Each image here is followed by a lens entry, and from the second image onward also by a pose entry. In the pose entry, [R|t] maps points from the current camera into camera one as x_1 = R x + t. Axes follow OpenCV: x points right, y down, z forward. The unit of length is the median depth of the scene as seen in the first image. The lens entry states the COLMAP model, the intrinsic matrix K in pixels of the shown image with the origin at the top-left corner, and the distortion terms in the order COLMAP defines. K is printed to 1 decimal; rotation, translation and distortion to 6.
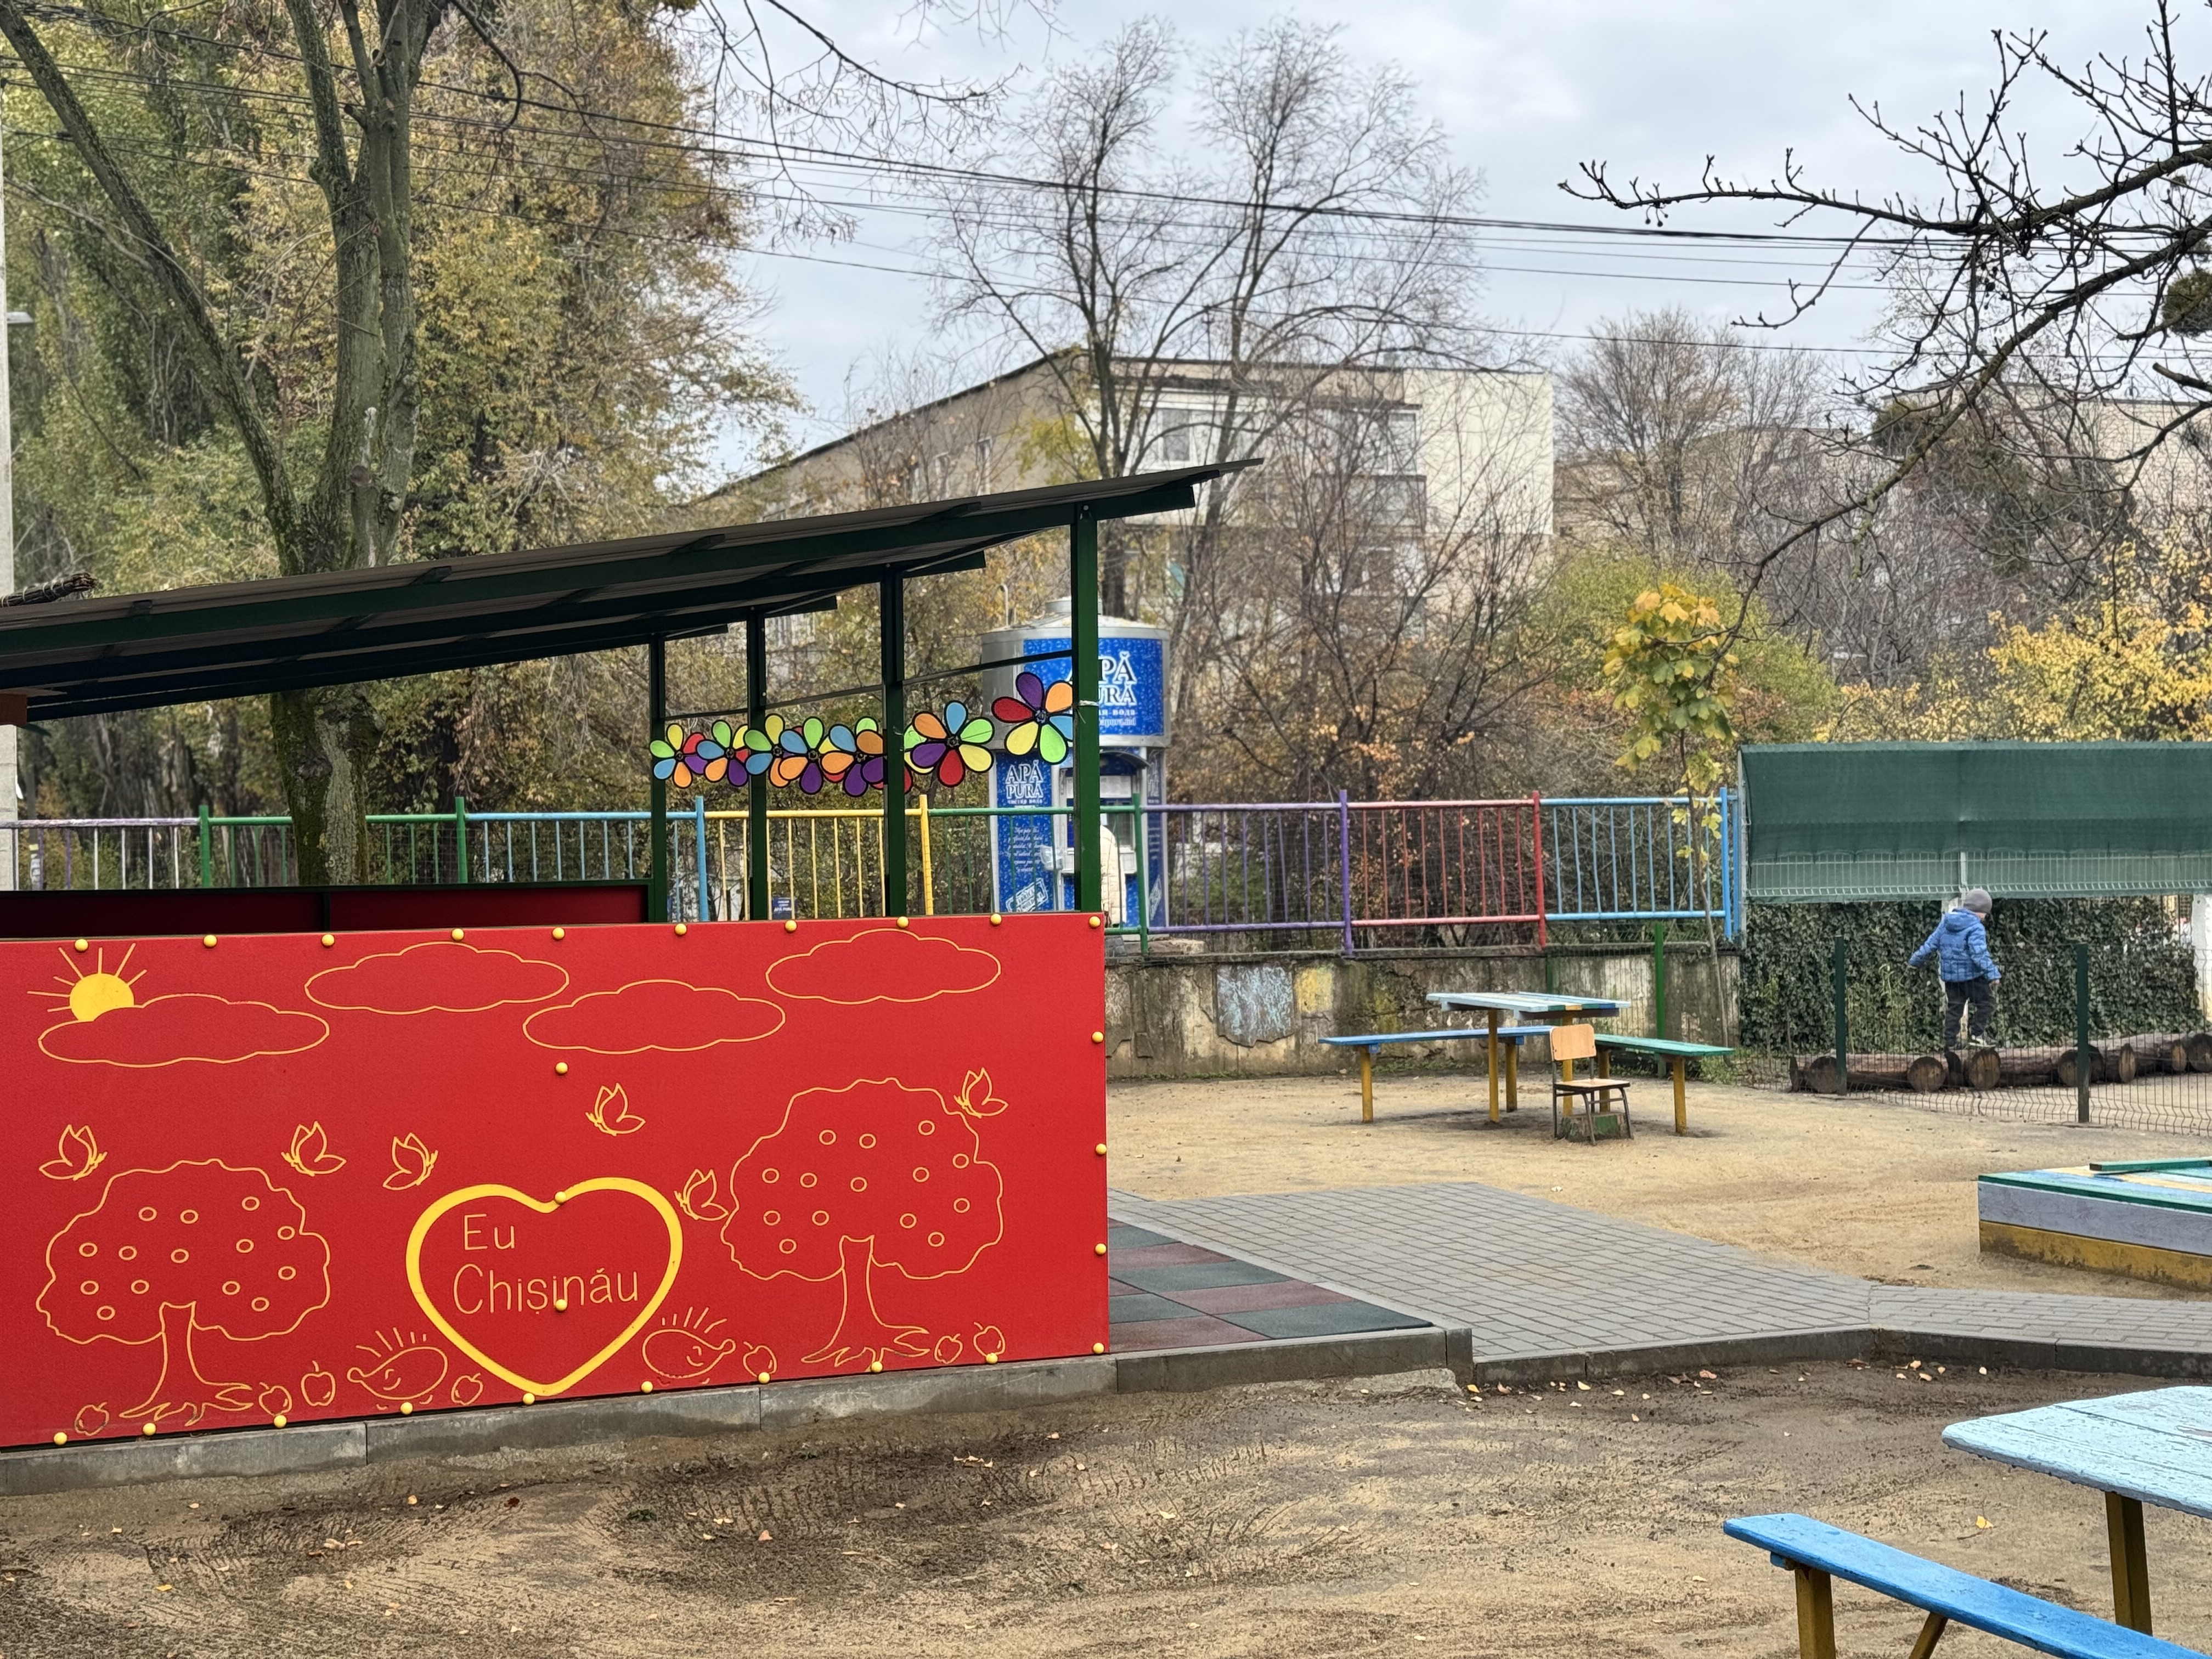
lens RADIAL K [[3131.6, 0, 1104.6], [0, 3131.6, 860.1], [0, 0, 1]] dist [0.231863, -0.557963]
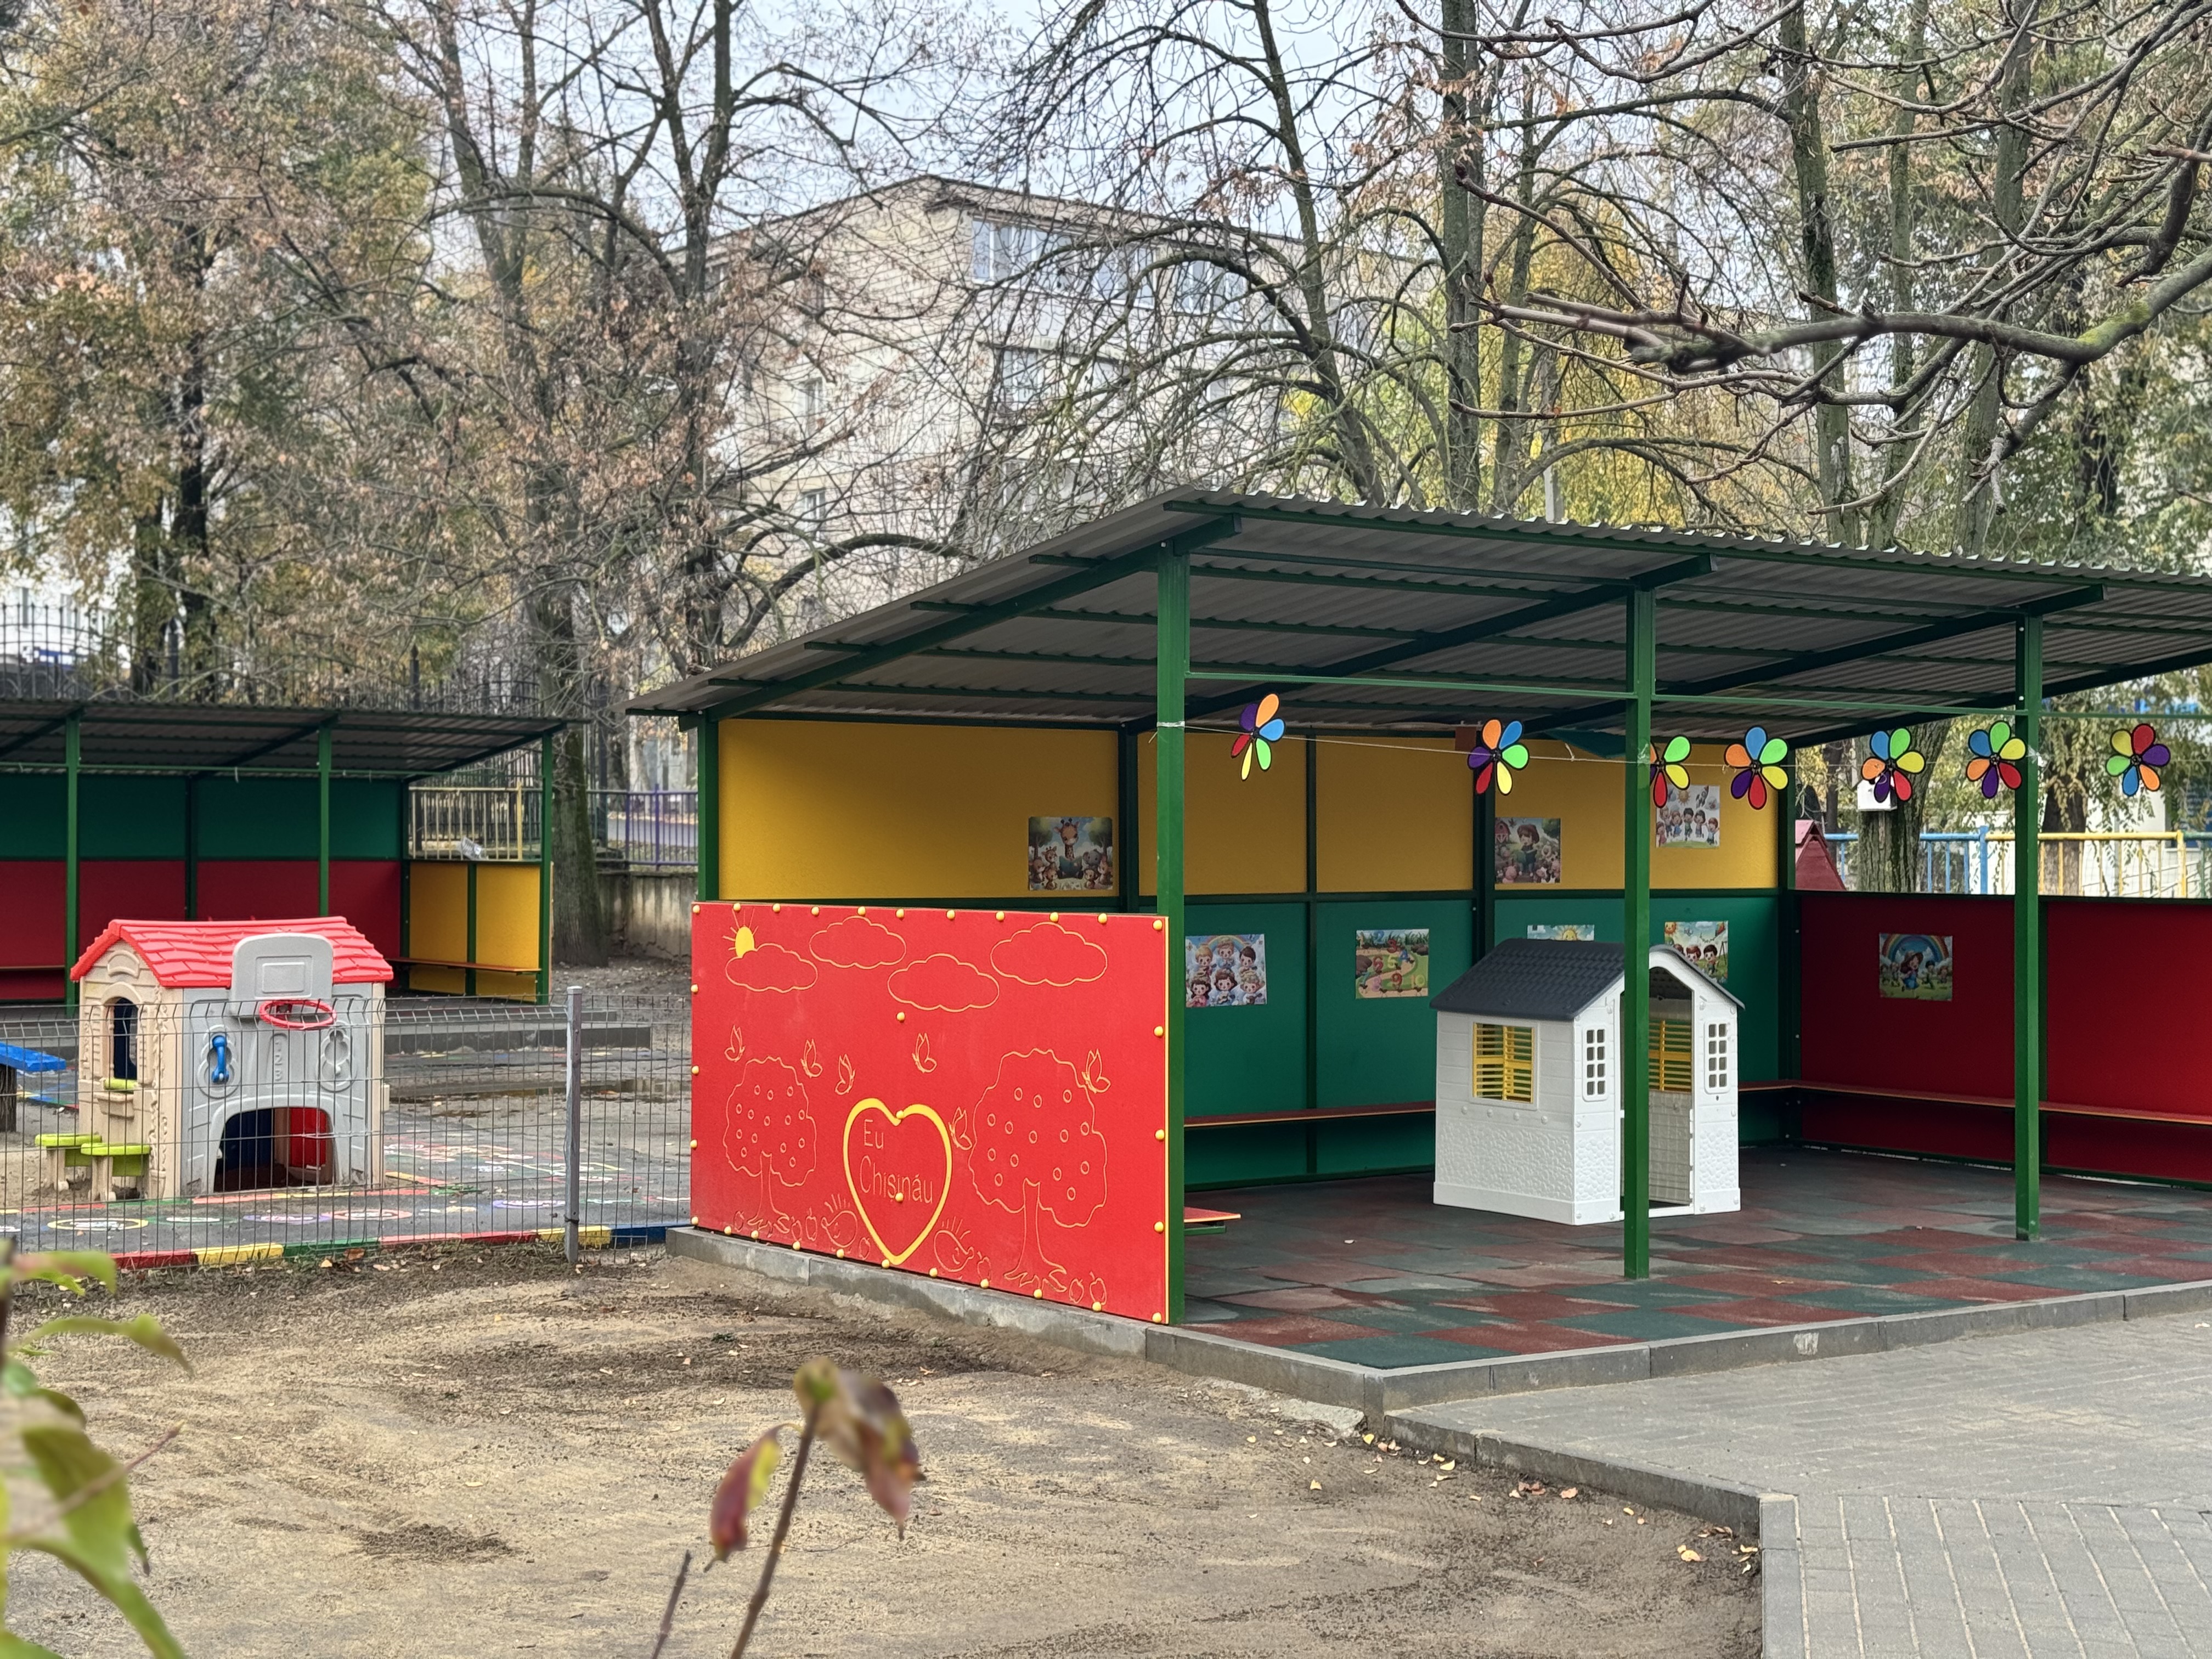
lens RADIAL K [[3131.6, 0, 1104.6], [0, 3131.6, 860.1], [0, 0, 1]] dist [0.231863, -0.557963]
pose [[0.248806, 0.014668, -0.968442, 0.263477], [-0.024692, 0.999656, 0.008797, -0.003029], [0.968239, 0.021724, 0.249082, 0.179030]]
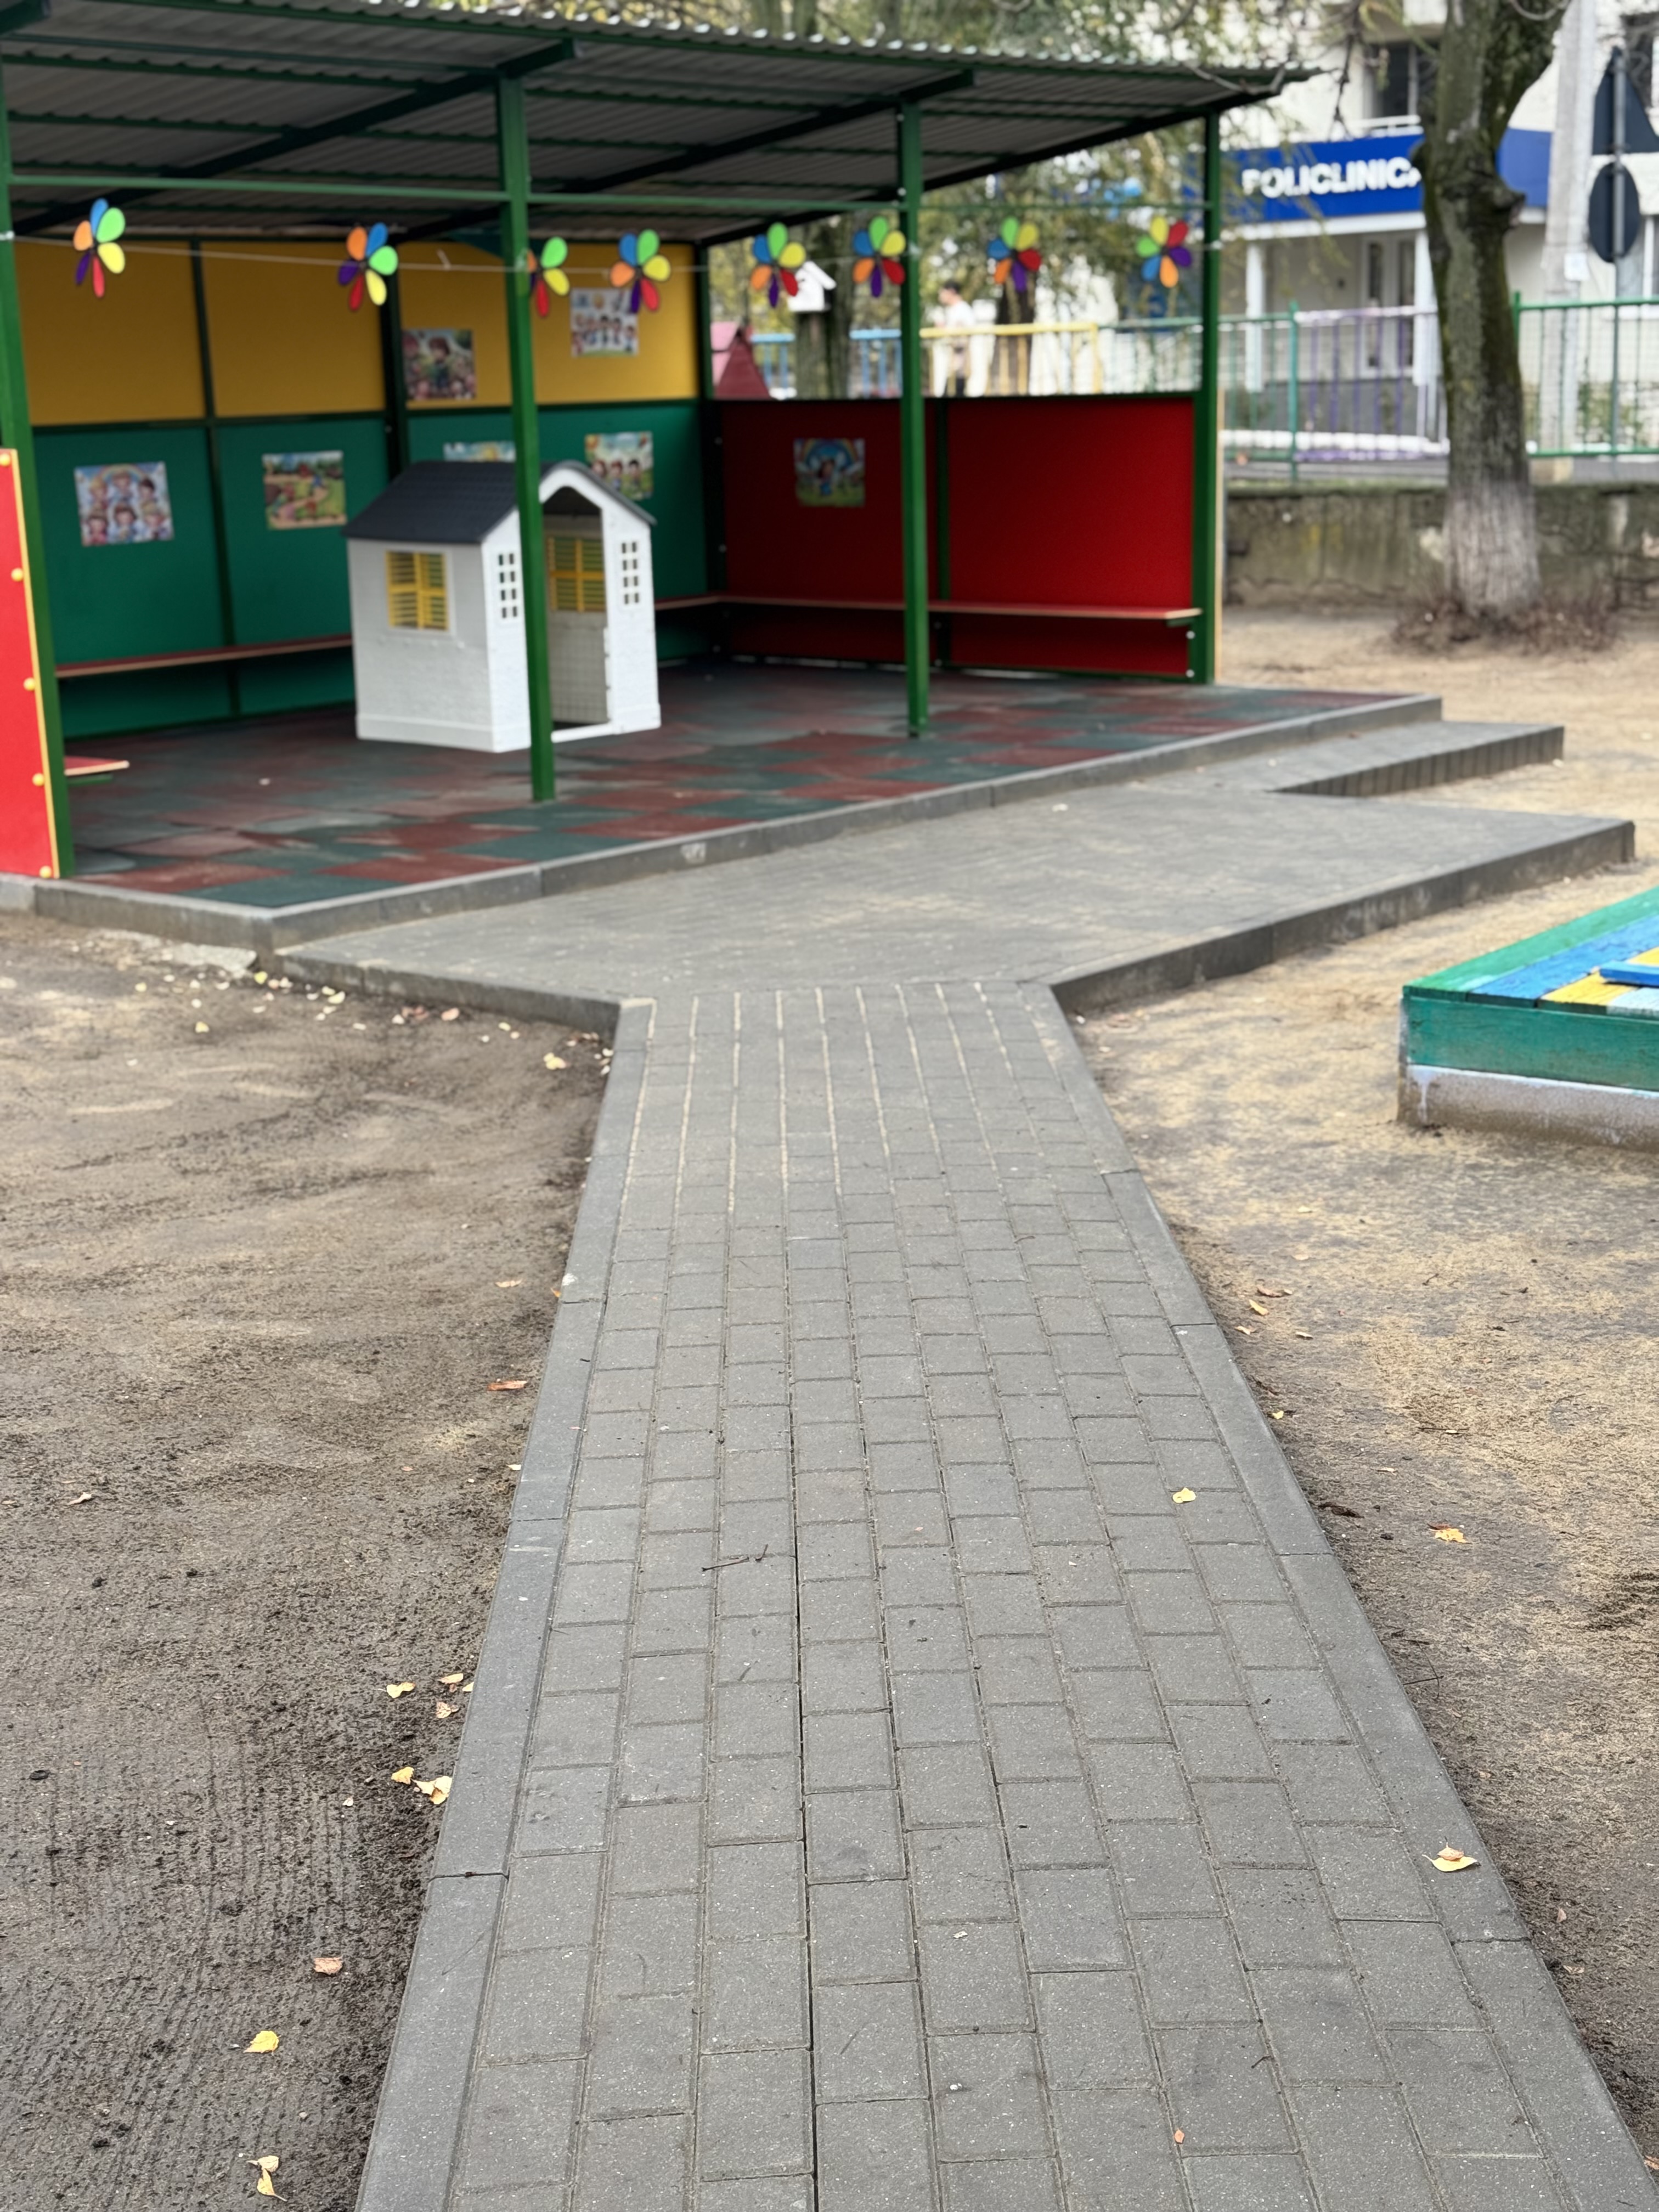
lens RADIAL K [[3131.6, 0, 829.5], [0, 3131.6, 1106.0], [0, 0, 1]] dist [0.231863, -0.557963]
pose [[0.461609, 0.202806, -0.863590, 0.268154], [0.007769, 0.972554, 0.232548, -0.003899], [0.887050, -0.114055, 0.447364, 0.189215]]
